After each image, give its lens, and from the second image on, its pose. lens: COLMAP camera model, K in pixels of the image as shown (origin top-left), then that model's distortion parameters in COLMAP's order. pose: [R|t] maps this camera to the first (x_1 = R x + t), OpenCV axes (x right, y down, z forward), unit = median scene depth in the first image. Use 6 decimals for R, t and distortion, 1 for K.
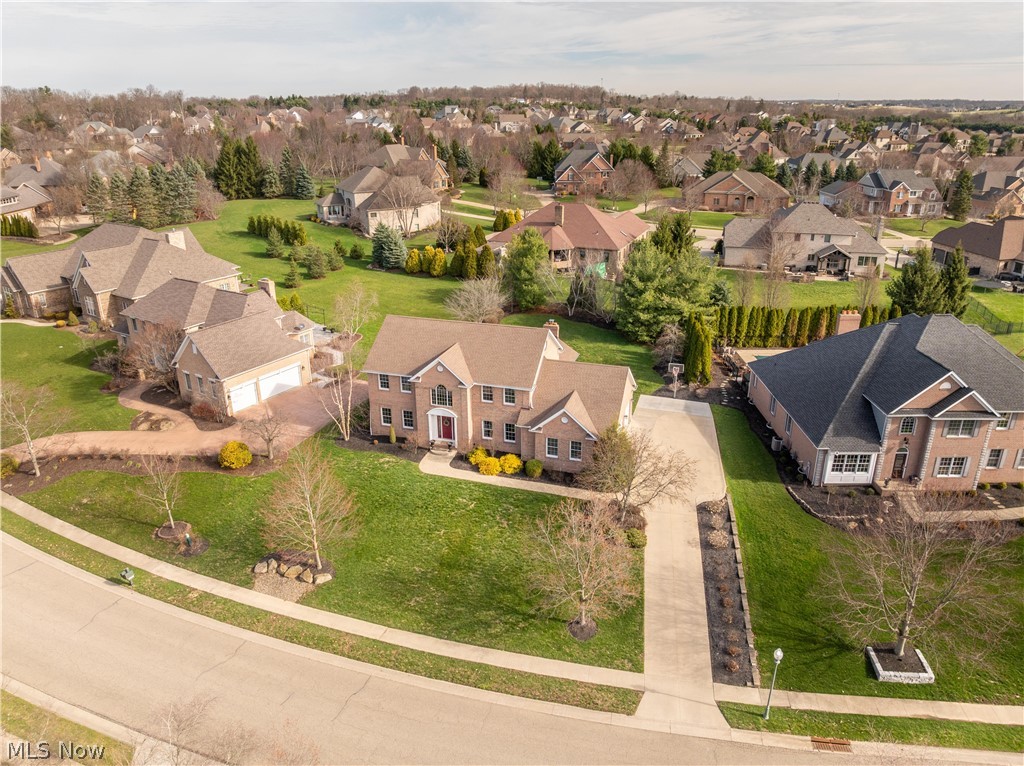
lens RADIAL K [[728.3, 0, 517.9], [0, 728.3, 381.5], [0, 0, 1]] dist [-0.049433, 0.025468]
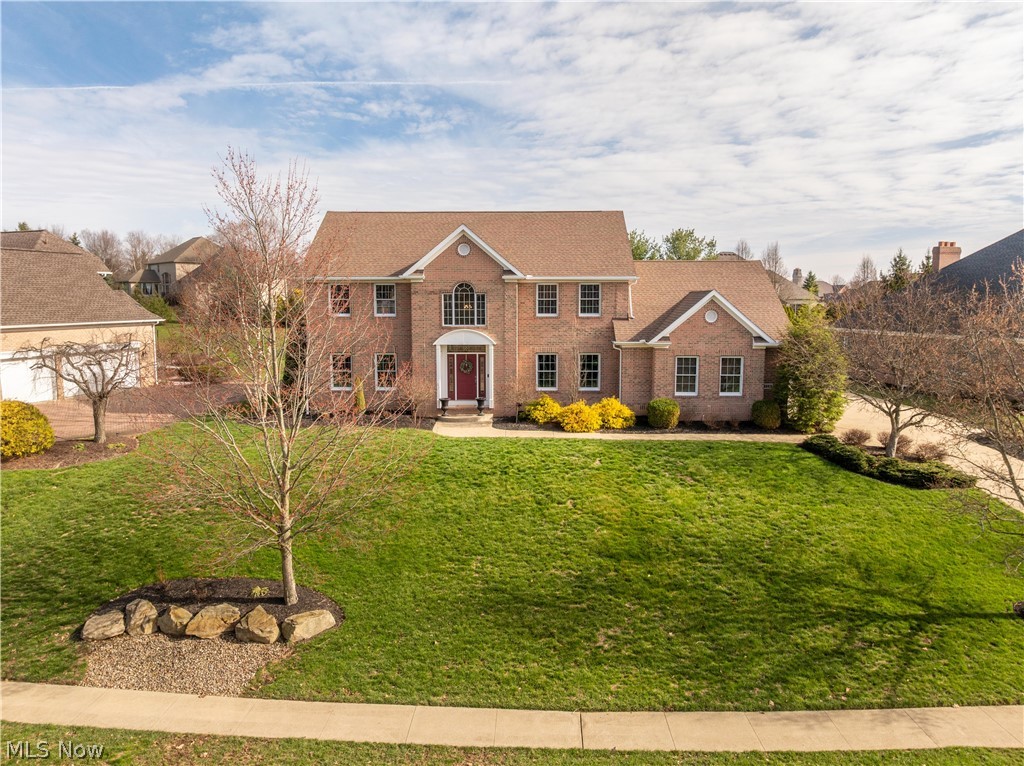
lens RADIAL K [[728.3, 0, 517.9], [0, 728.3, 381.5], [0, 0, 1]] dist [-0.049433, 0.025468]
pose [[0.959738, -0.029070, 0.279389, -0.225779], [0.100076, 0.964752, -0.243391, 0.214682], [-0.262466, 0.261552, 0.928818, 0.530522]]
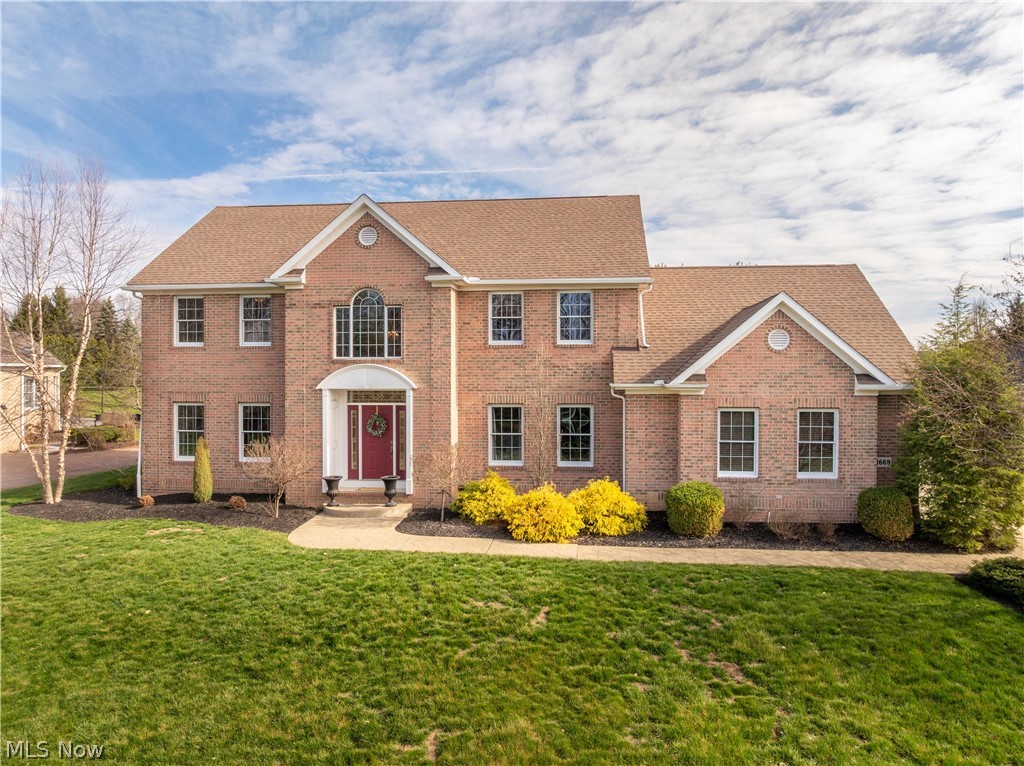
lens RADIAL K [[728.3, 0, 517.9], [0, 728.3, 381.5], [0, 0, 1]] dist [-0.049433, 0.025468]
pose [[0.981361, 0.000777, 0.192172, -0.105243], [0.067116, 0.935637, -0.346523, 0.167932], [-0.180073, 0.352962, 0.918146, 0.722606]]
